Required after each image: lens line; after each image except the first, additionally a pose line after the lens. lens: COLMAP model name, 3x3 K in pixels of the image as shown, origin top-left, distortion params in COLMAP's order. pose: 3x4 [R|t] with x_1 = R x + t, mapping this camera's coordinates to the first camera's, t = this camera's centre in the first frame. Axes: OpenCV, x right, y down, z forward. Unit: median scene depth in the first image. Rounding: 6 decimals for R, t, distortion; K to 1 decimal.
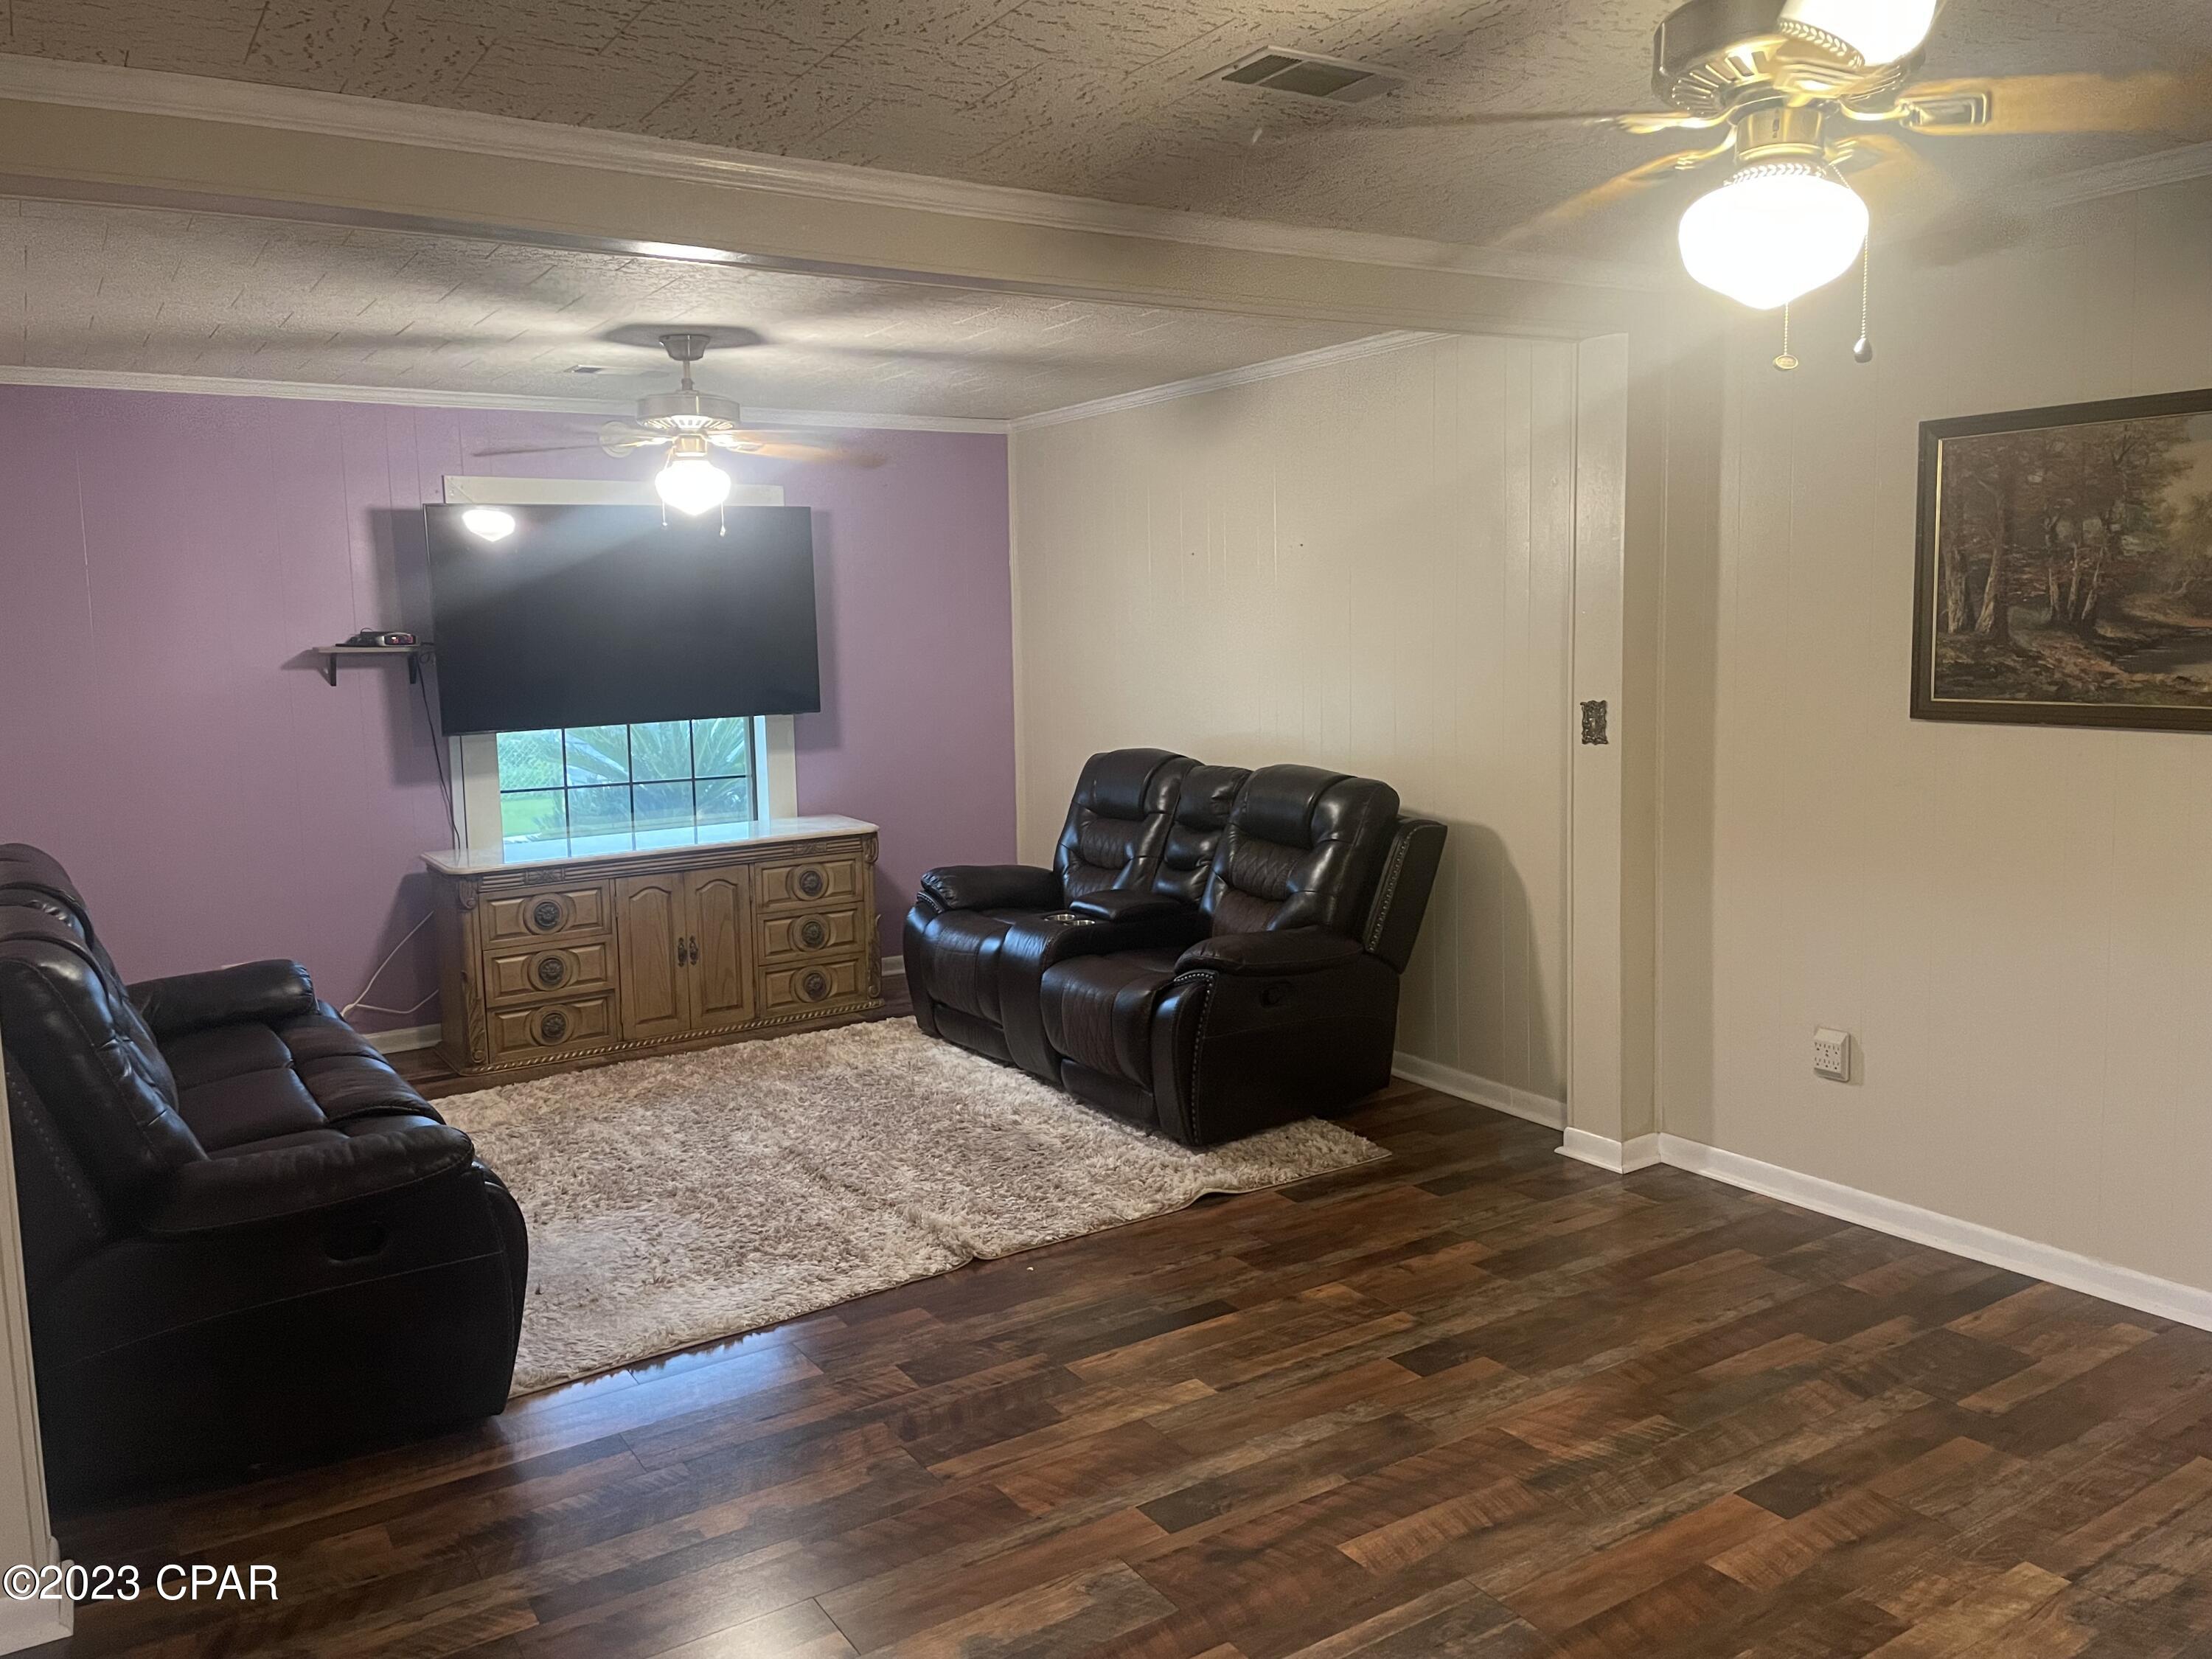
lens RADIAL K [[1625.7, 0, 1115.1], [0, 1625.7, 804.0], [0, 0, 1]] dist [0.091198, -0.108721]
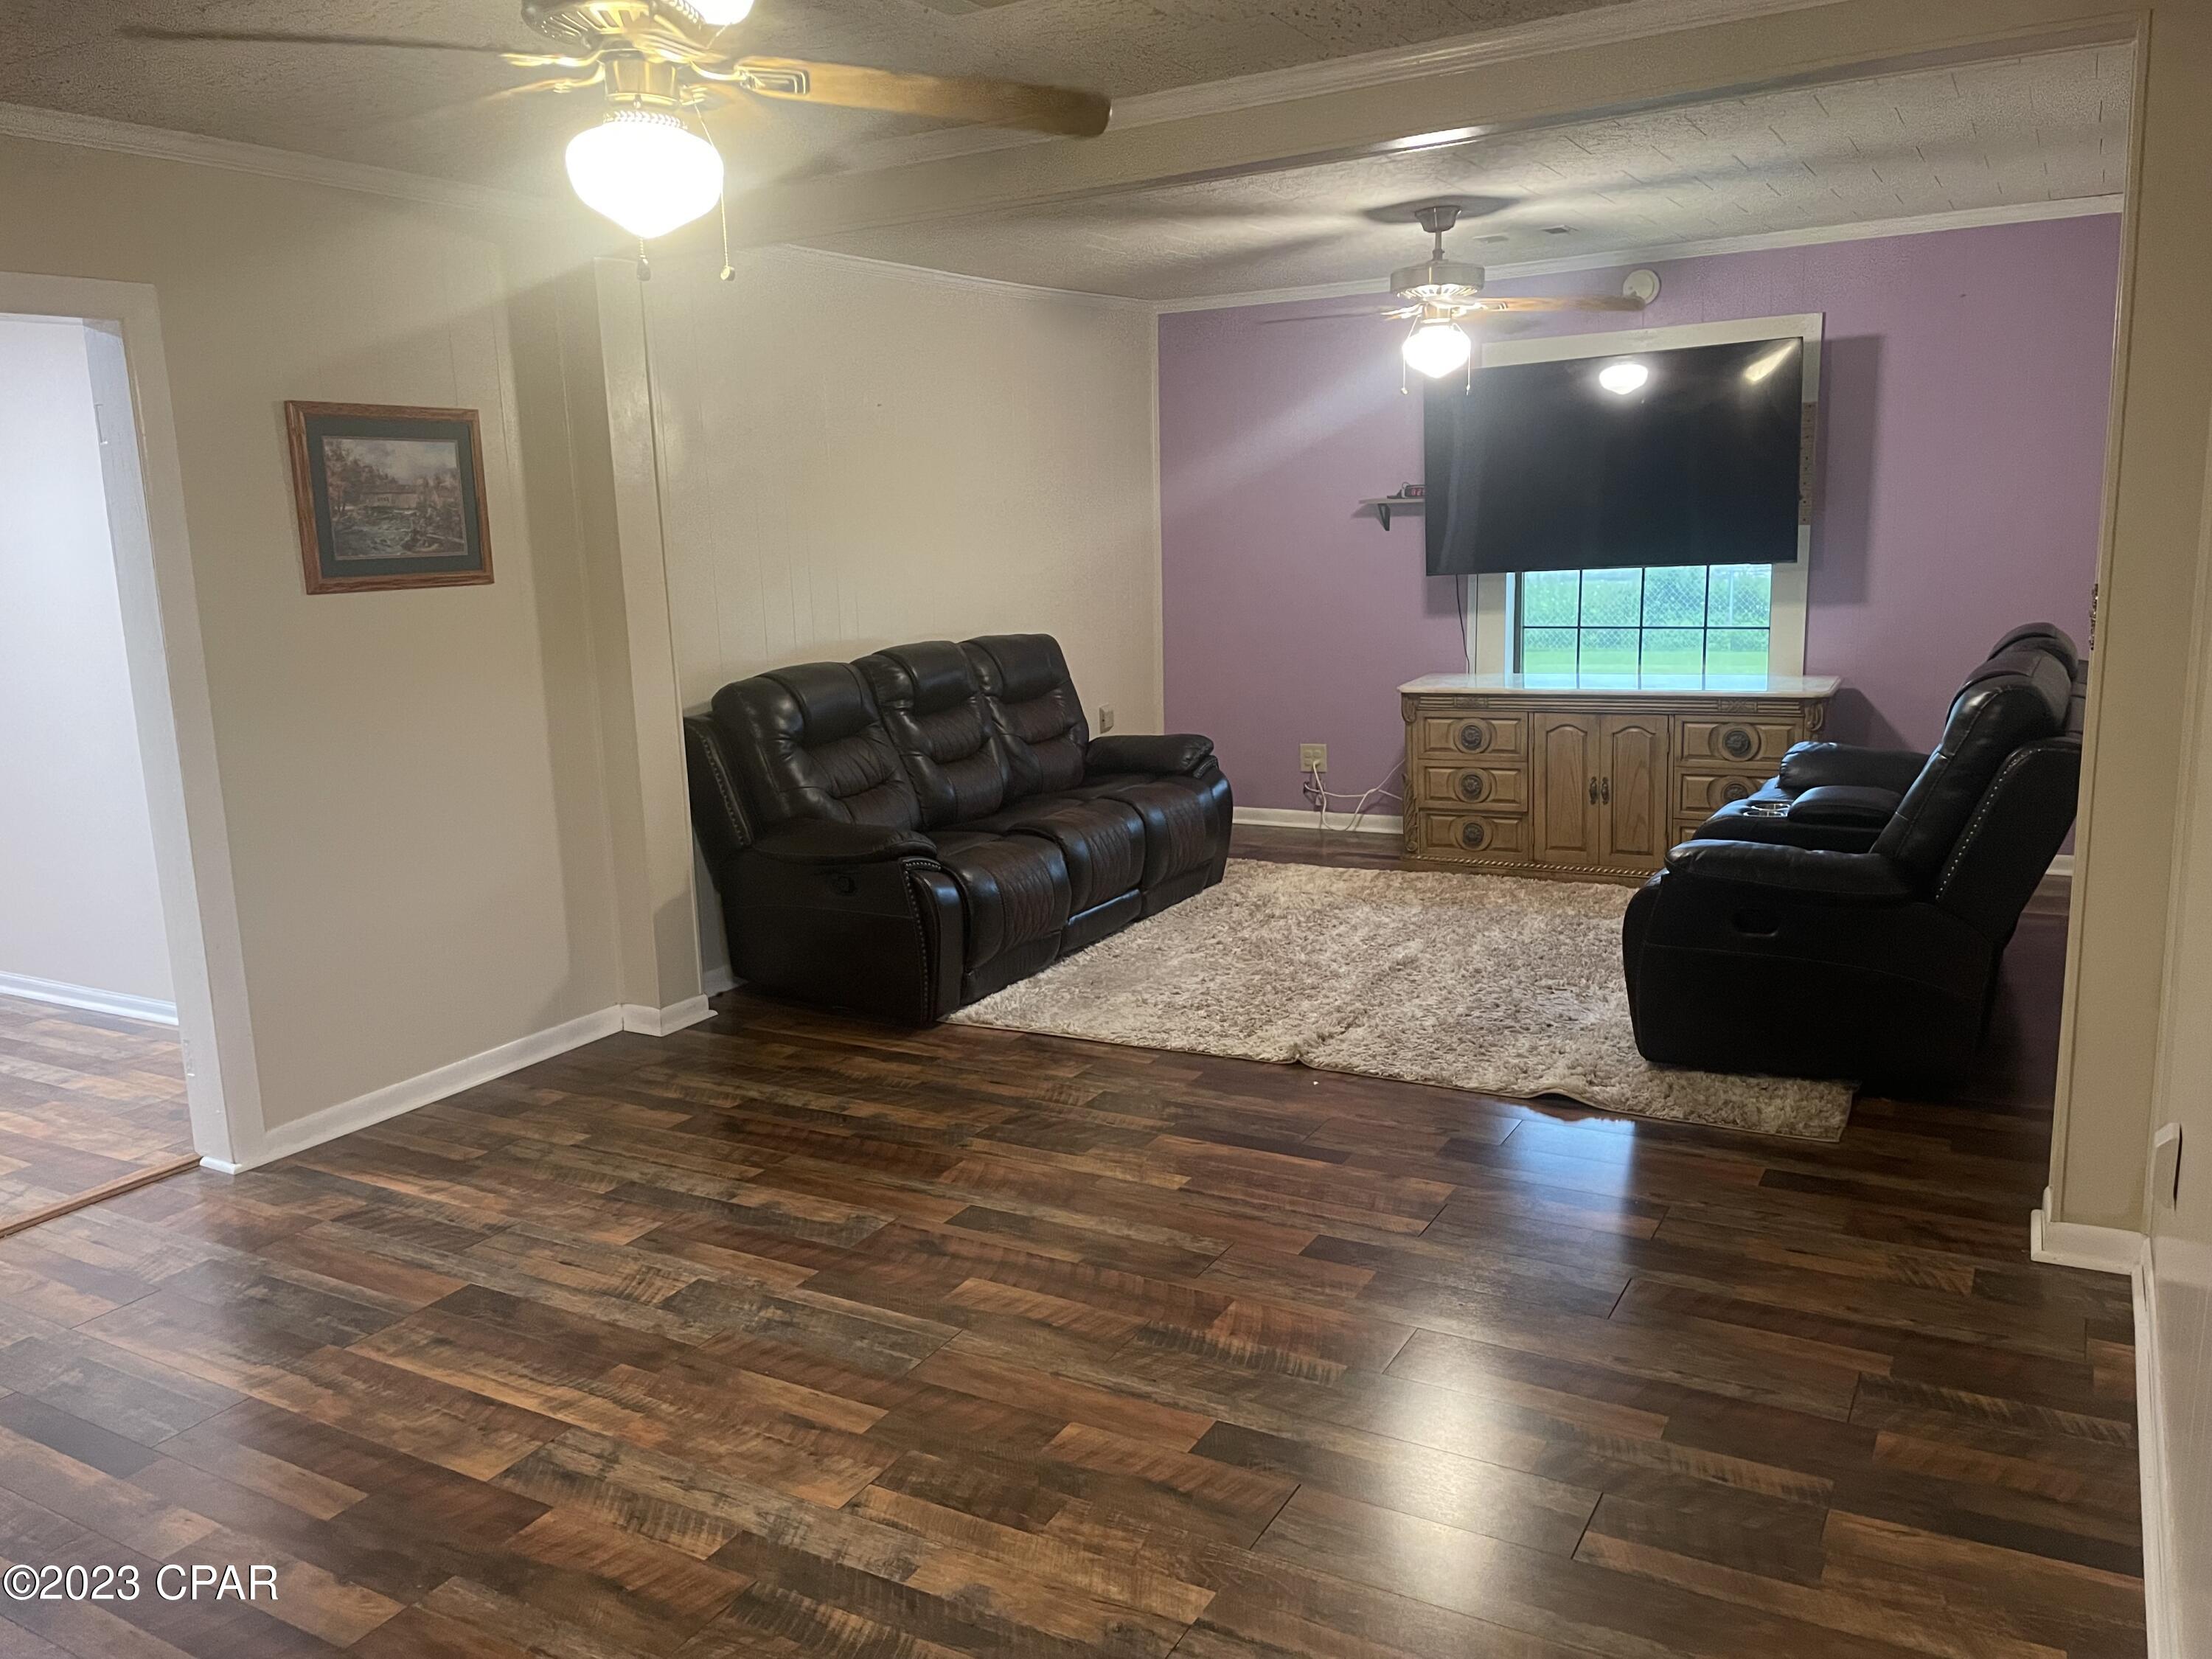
lens RADIAL K [[1625.7, 0, 1115.1], [0, 1625.7, 804.0], [0, 0, 1]] dist [0.091198, -0.108721]
pose [[0.482135, 0.160815, -0.861211, 0.713608], [-0.074484, 0.986974, 0.142601, -0.040554], [0.872925, -0.004606, 0.487833, 0.318365]]
